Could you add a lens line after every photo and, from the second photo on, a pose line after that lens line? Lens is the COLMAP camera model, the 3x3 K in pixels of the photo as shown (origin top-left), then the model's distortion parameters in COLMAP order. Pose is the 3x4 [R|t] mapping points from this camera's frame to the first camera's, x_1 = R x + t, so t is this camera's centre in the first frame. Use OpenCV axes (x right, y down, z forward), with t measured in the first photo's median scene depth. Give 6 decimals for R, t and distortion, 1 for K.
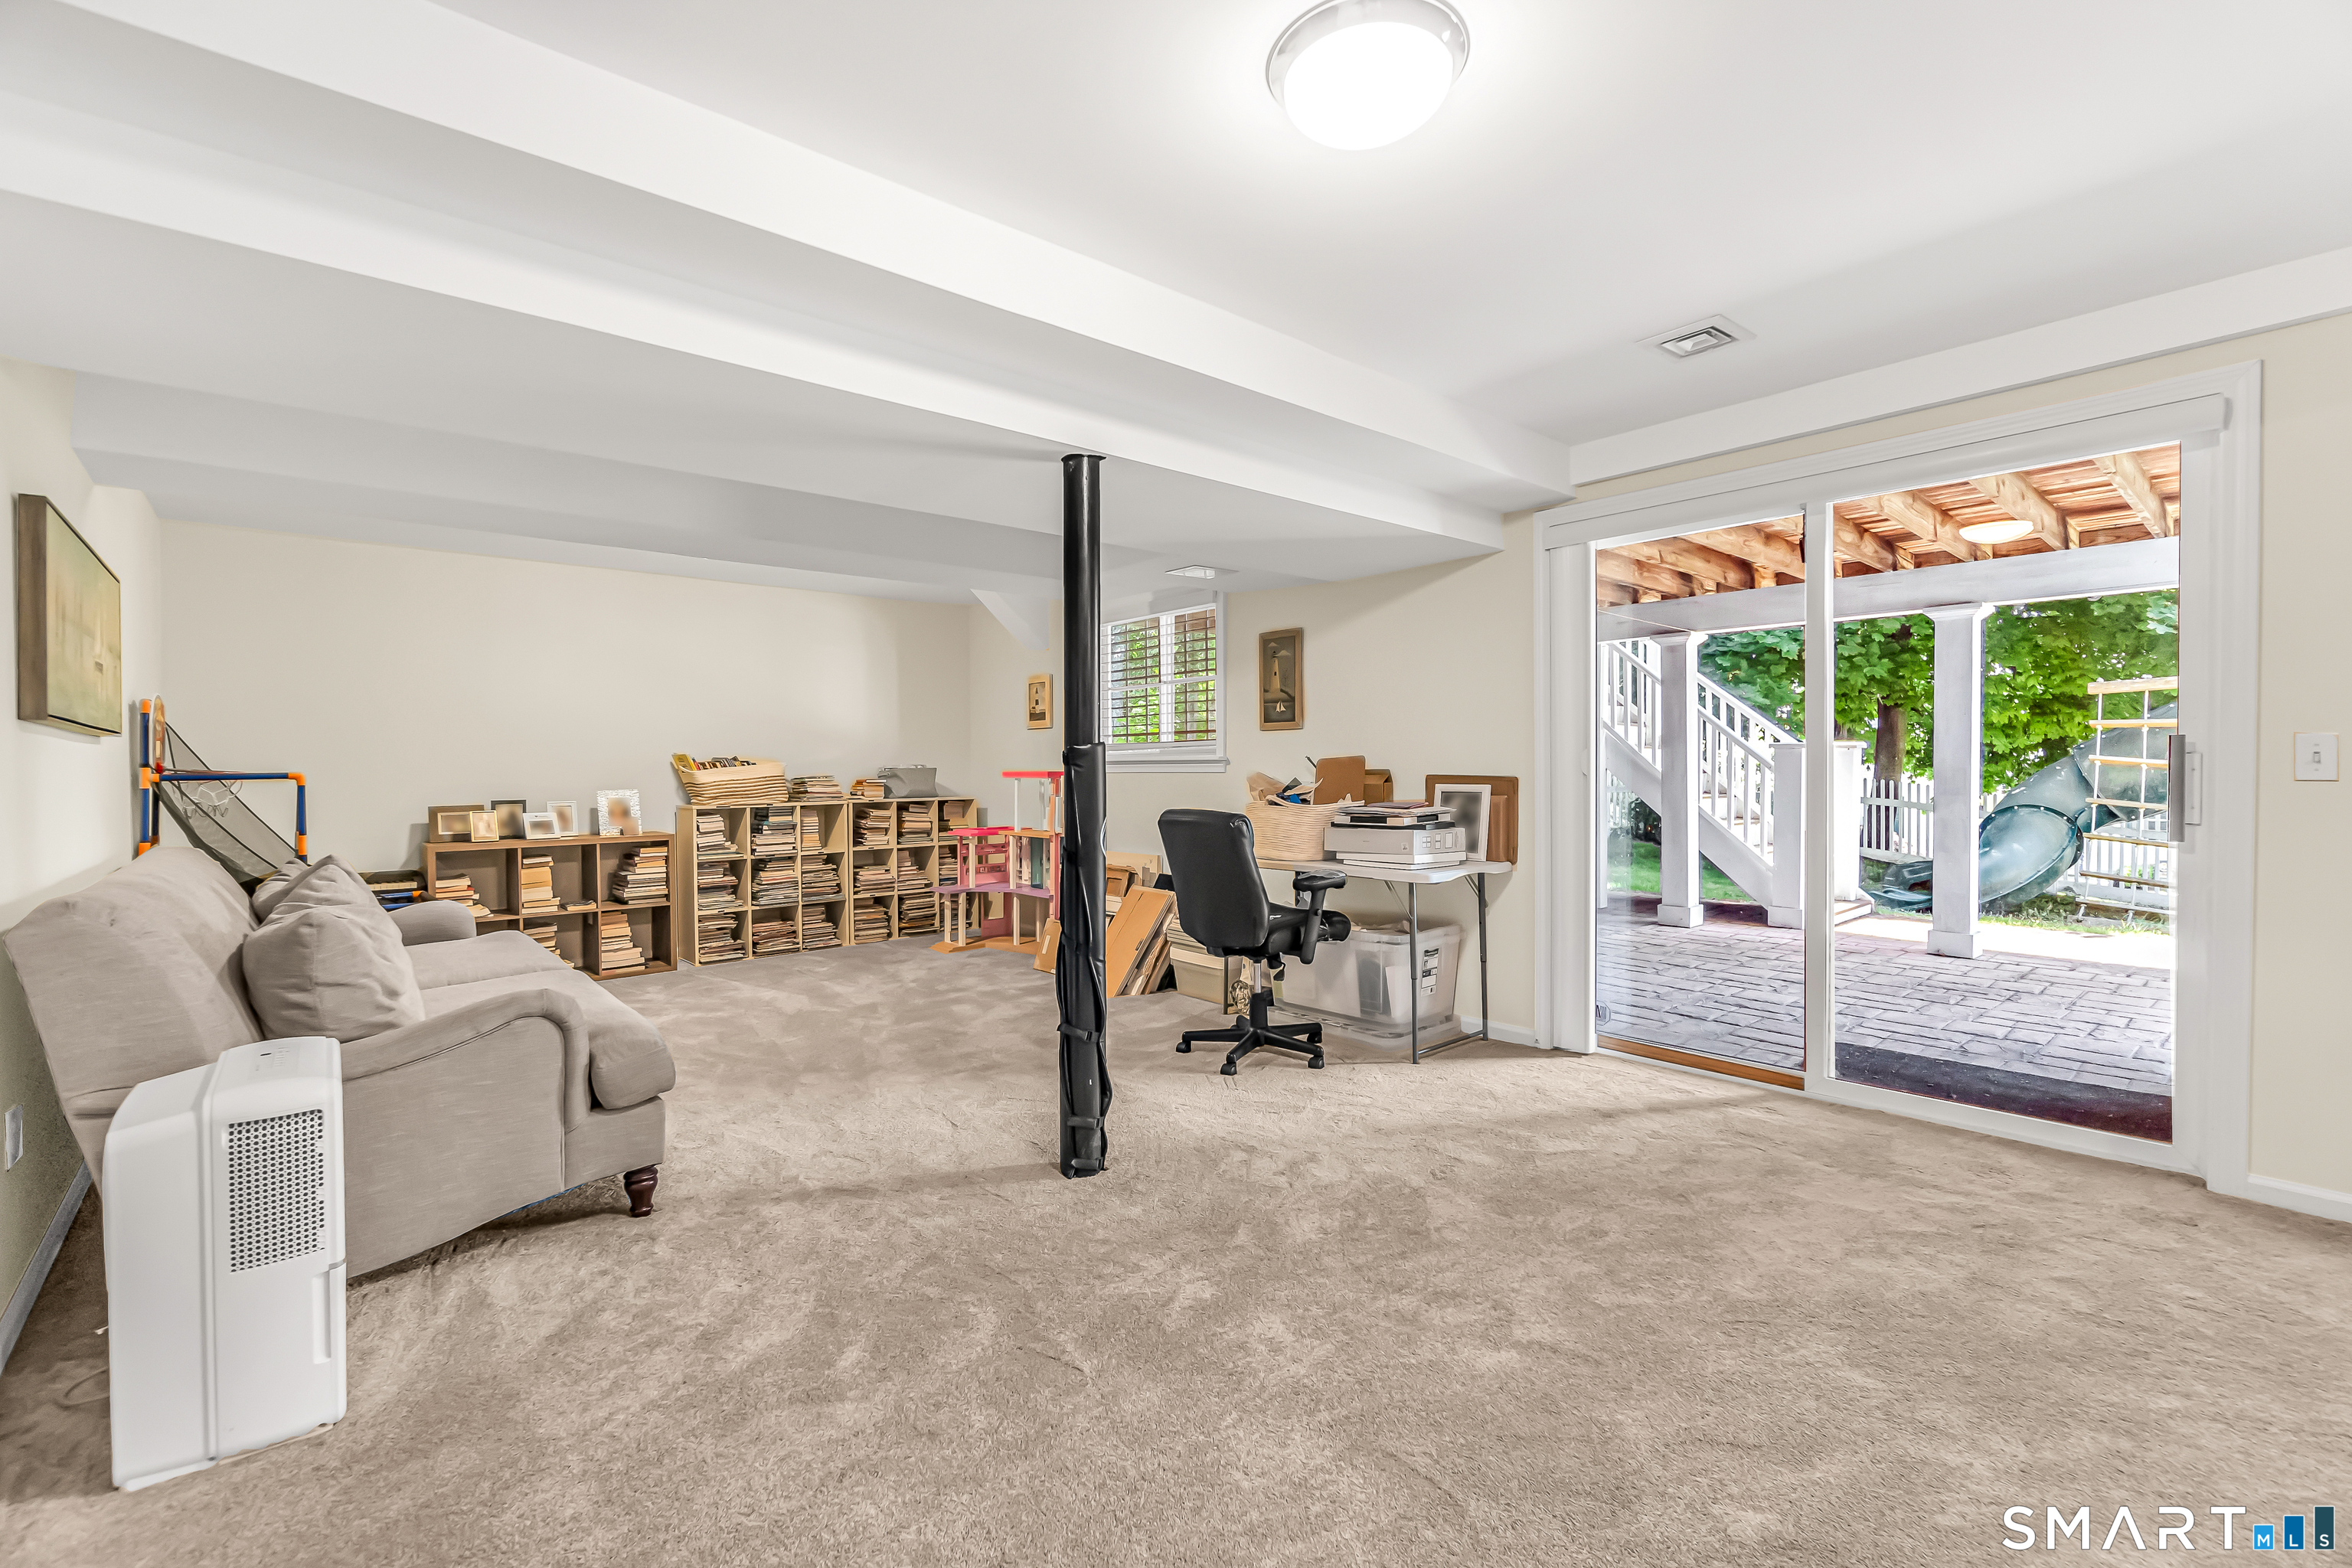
lens RADIAL K [[1025.1, 0, 1173.9], [0, 1025.1, 778.2], [0, 0, 1]] dist [-0.002129, -0.000349]
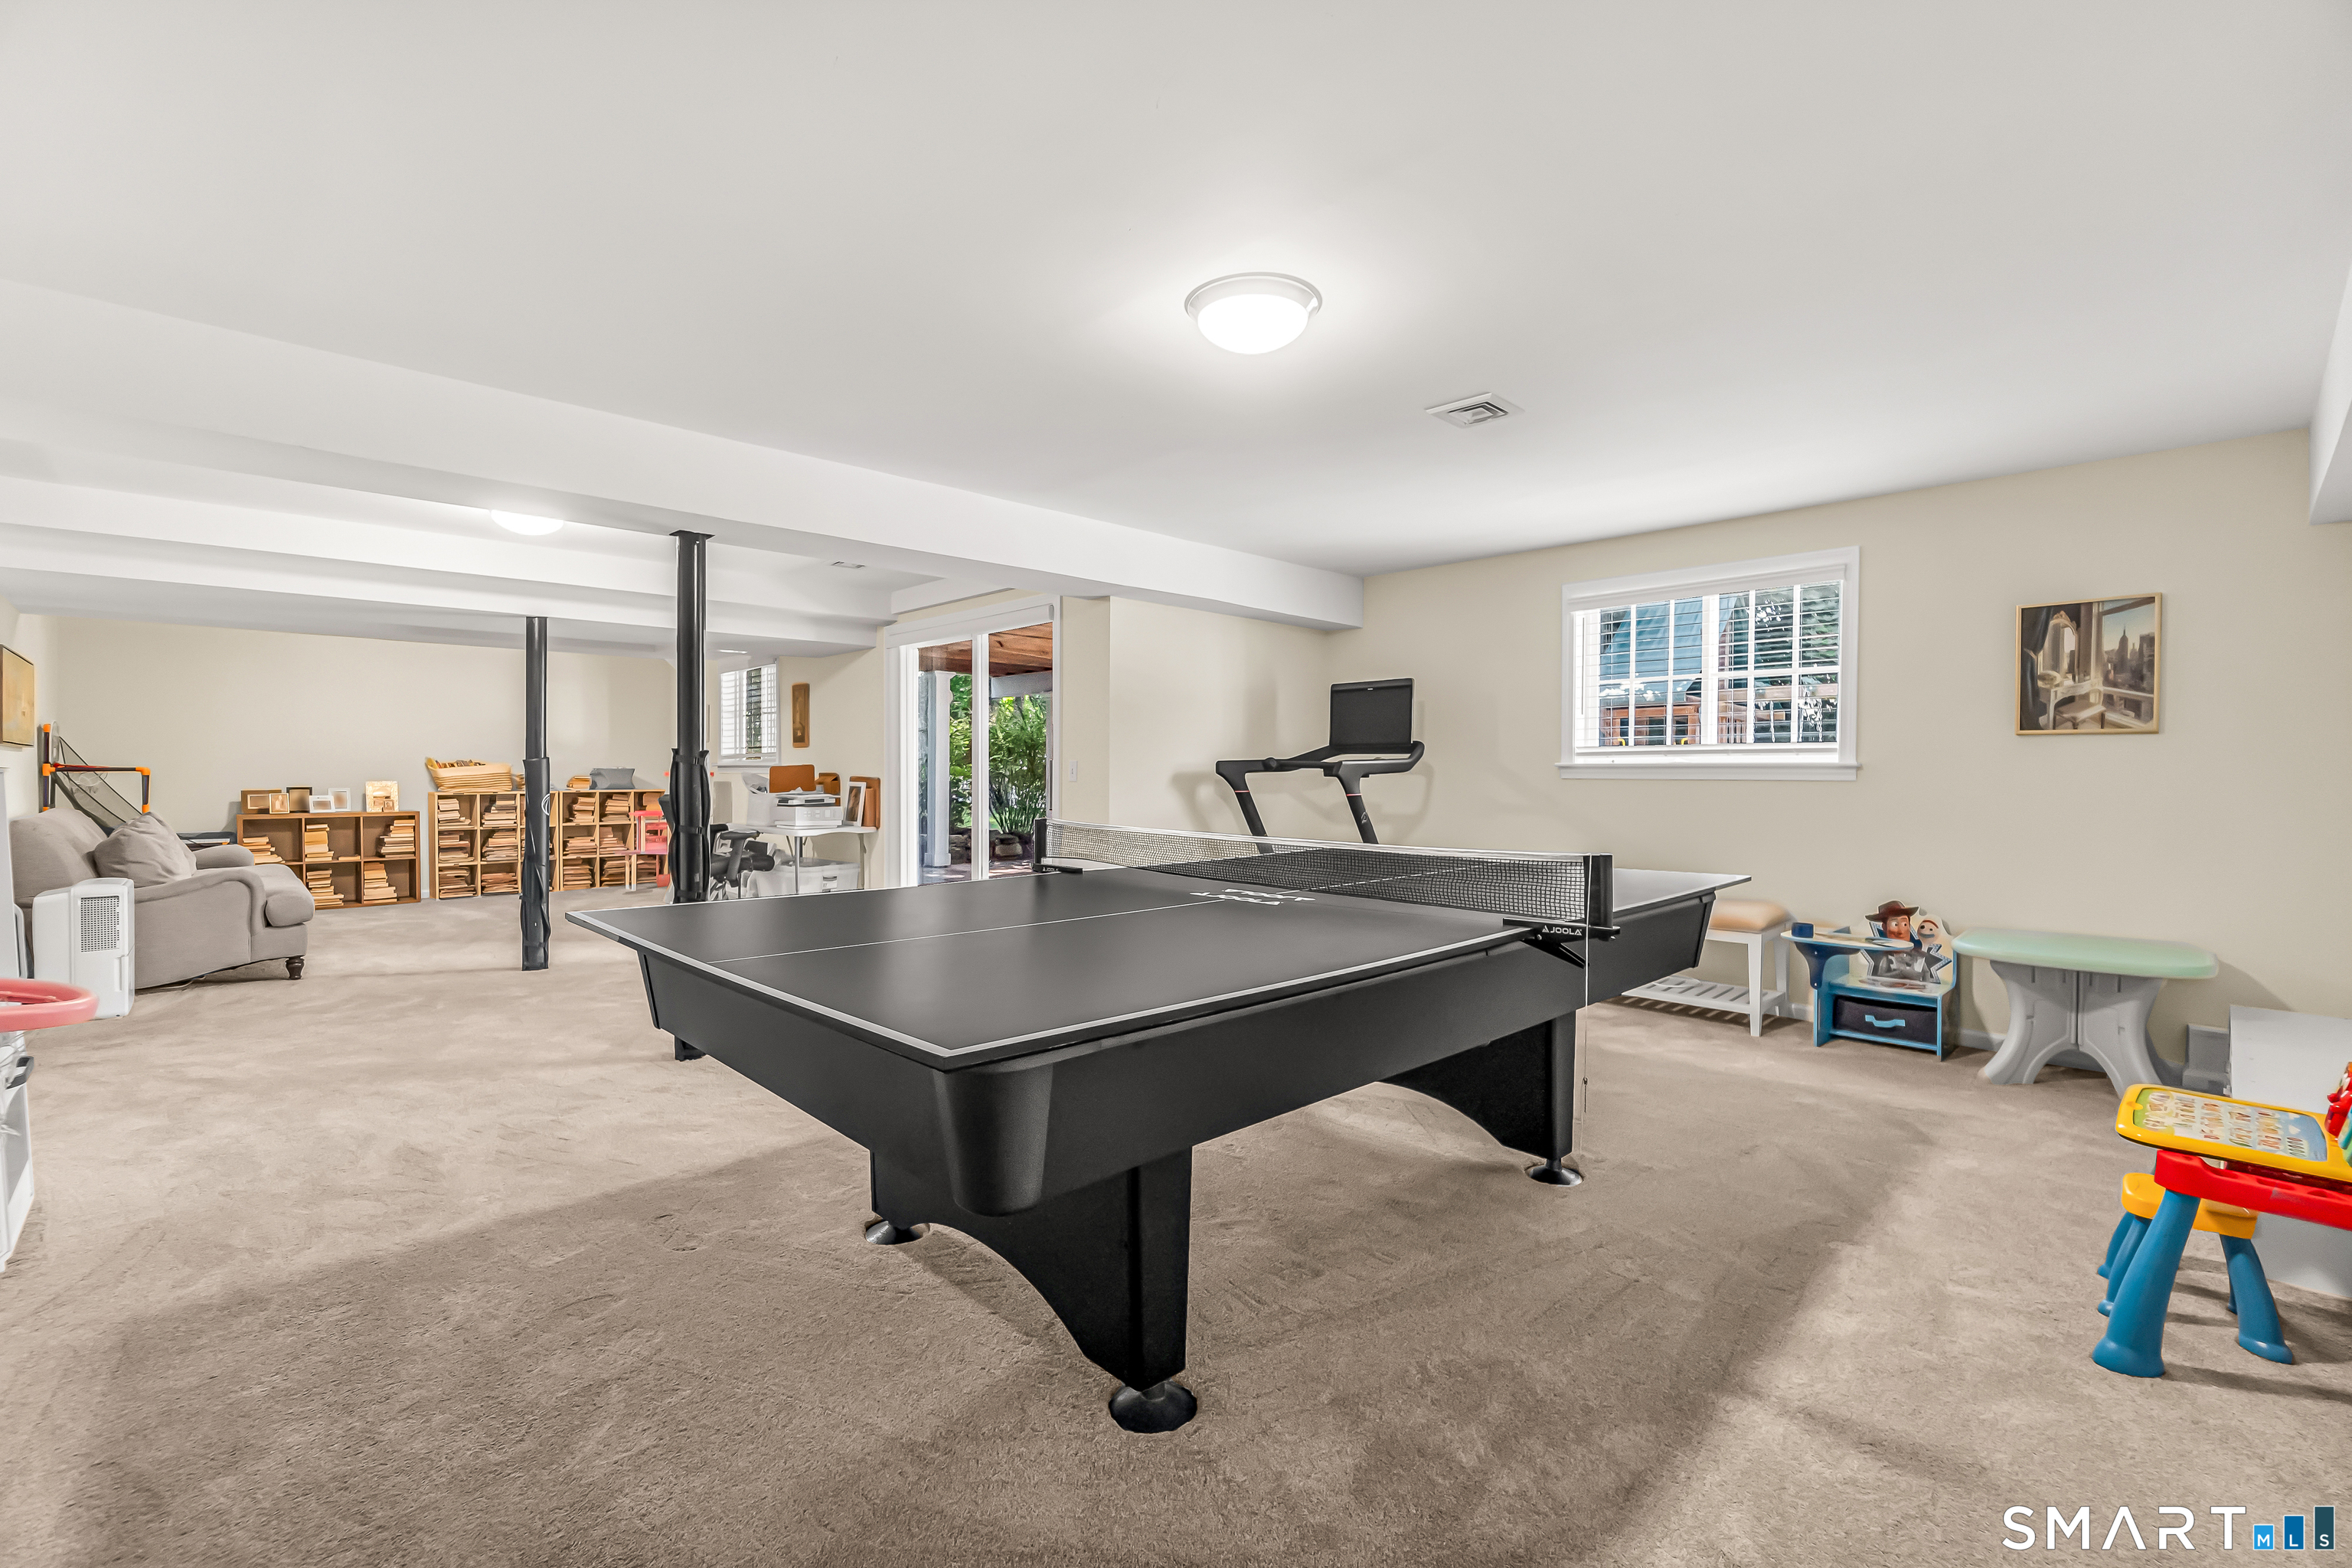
lens RADIAL K [[1025.1, 0, 1178.3], [0, 1025.1, 787.7], [0, 0, 1]] dist [-0.002129, -0.000349]
pose [[0.998627, 0.010275, 0.051369, 0.558310], [-0.010597, 0.999926, 0.006000, -0.000255], [-0.051304, -0.006536, 0.998662, -0.563244]]
